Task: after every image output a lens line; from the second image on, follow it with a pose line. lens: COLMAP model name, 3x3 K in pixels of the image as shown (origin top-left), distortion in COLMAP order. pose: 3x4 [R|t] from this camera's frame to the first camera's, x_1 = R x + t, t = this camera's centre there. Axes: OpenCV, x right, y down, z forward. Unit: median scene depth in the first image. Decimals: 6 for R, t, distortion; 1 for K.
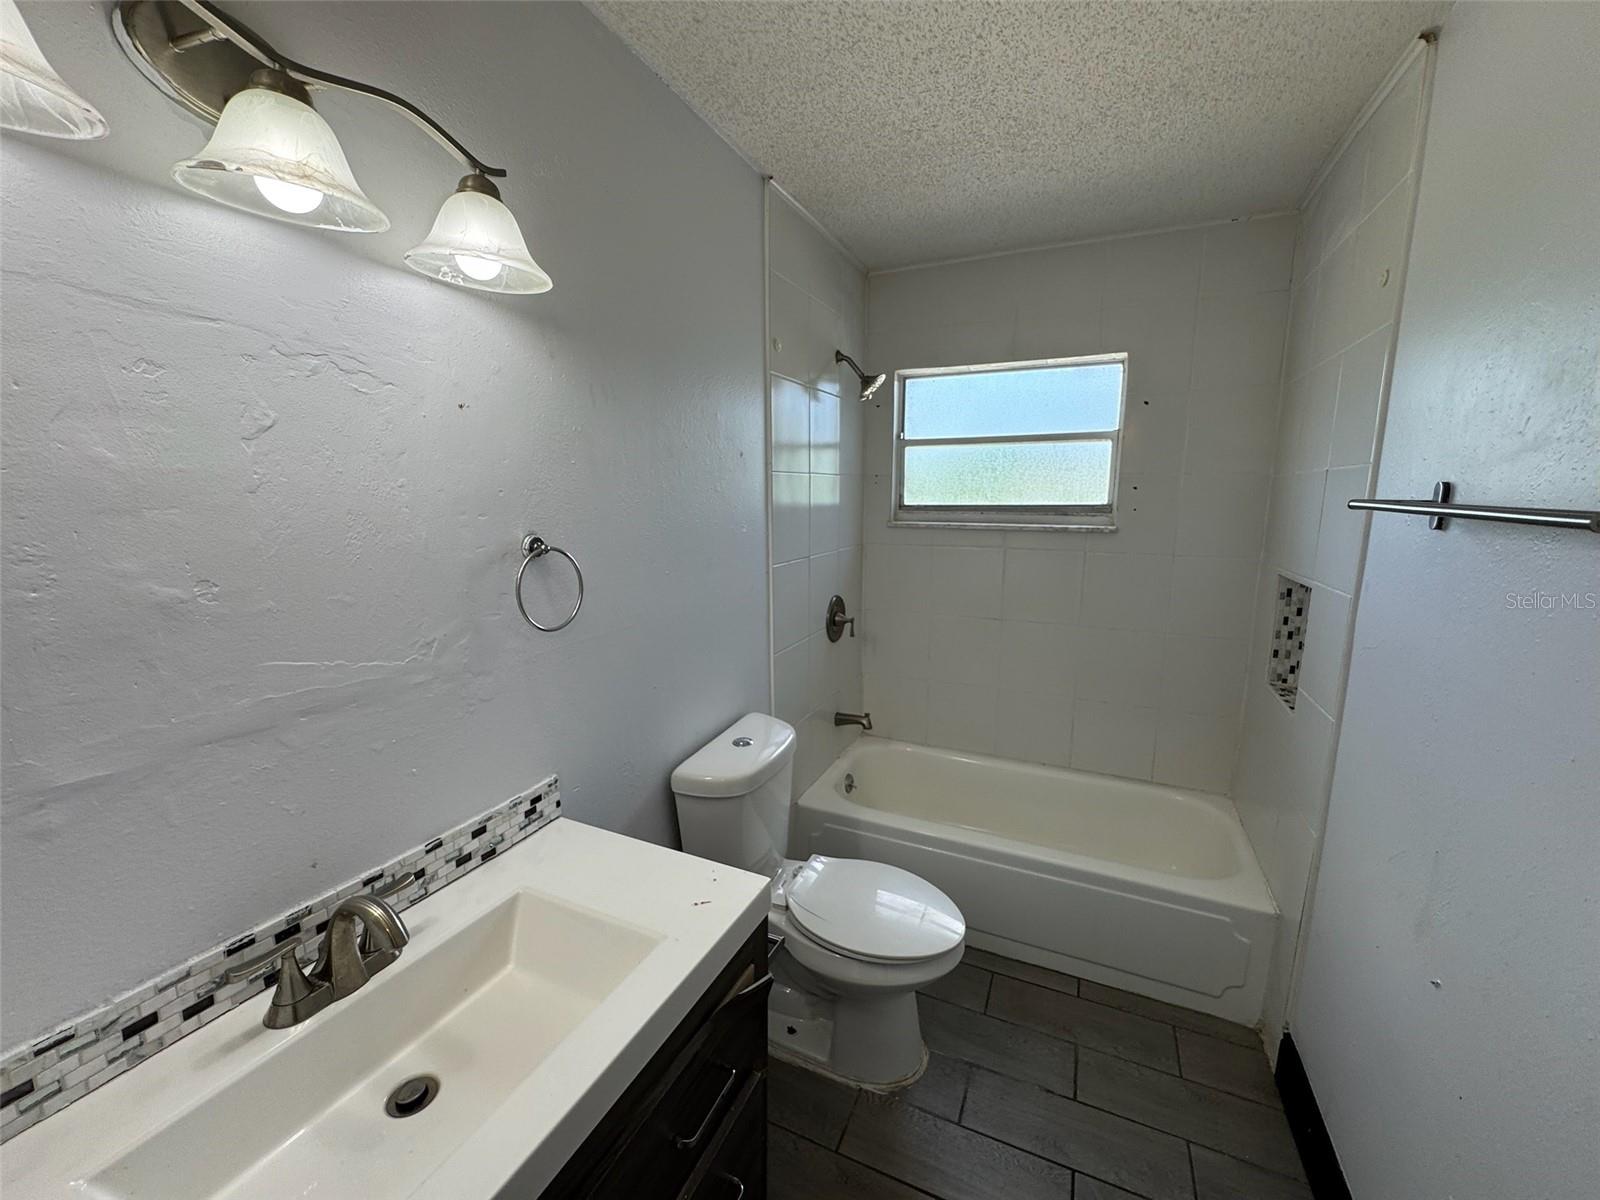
lens RADIAL K [[642.2, 0, 800.0], [0, 642.2, 600.0], [0, 0, 1]] dist [-0.002099, -0.000537]
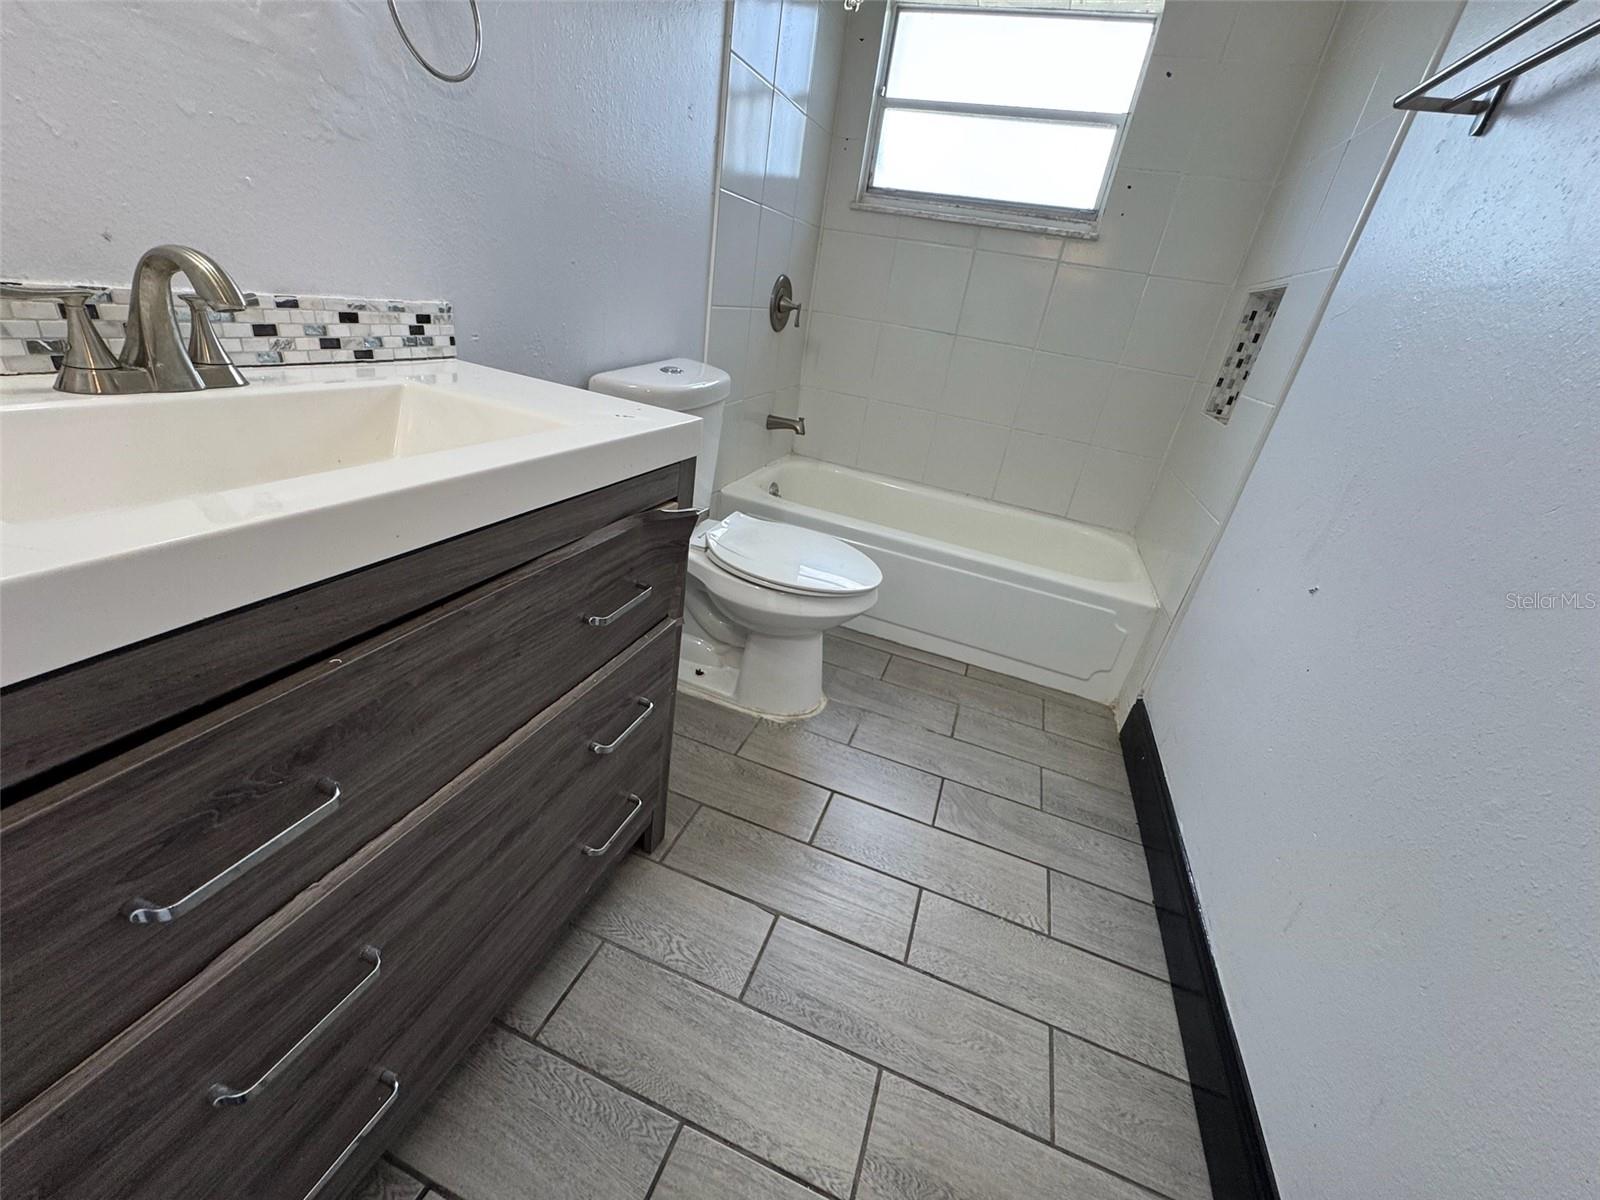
lens RADIAL K [[642.2, 0, 800.0], [0, 642.2, 600.0], [0, 0, 1]] dist [-0.002099, -0.000537]
pose [[0.985953, 0.090812, 0.140182, -0.008605], [-0.127474, 0.951432, 0.280226, 0.236541], [-0.107926, -0.294159, 0.949643, 0.032440]]
